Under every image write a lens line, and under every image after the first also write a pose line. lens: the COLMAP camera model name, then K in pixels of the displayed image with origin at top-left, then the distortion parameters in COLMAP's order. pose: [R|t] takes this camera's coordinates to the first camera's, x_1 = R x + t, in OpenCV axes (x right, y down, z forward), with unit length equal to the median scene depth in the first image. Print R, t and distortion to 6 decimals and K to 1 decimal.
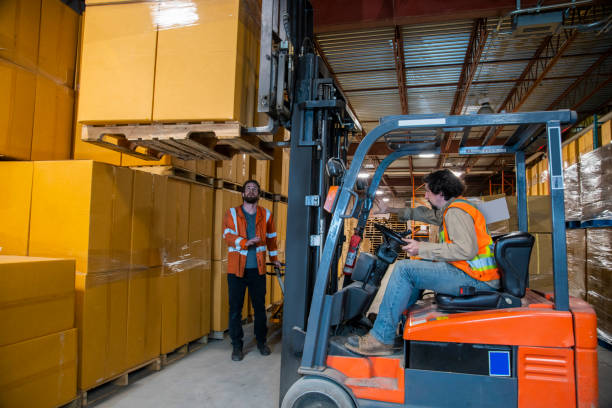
lens RADIAL K [[417.4, 0, 310.3], [0, 417.4, 205.5], [0, 0, 1]] dist [-0.031646, 0.012547]
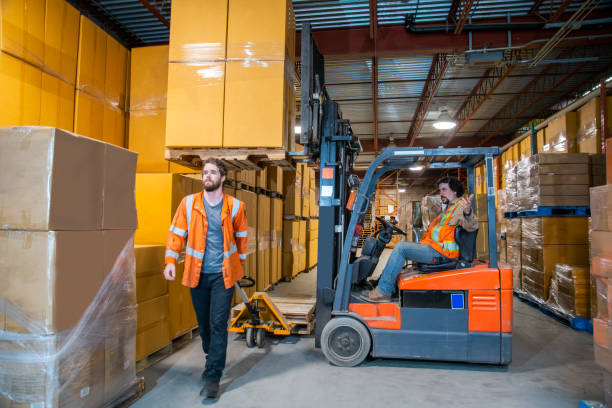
lens RADIAL K [[417.4, 0, 312.6], [0, 417.4, 204.3], [0, 0, 1]] dist [-0.031646, 0.012547]
pose [[0.995307, -0.009947, 0.096250, -0.212292], [0.008139, 0.999783, 0.019166, -0.032412], [-0.096420, -0.018292, 0.995173, -0.454950]]
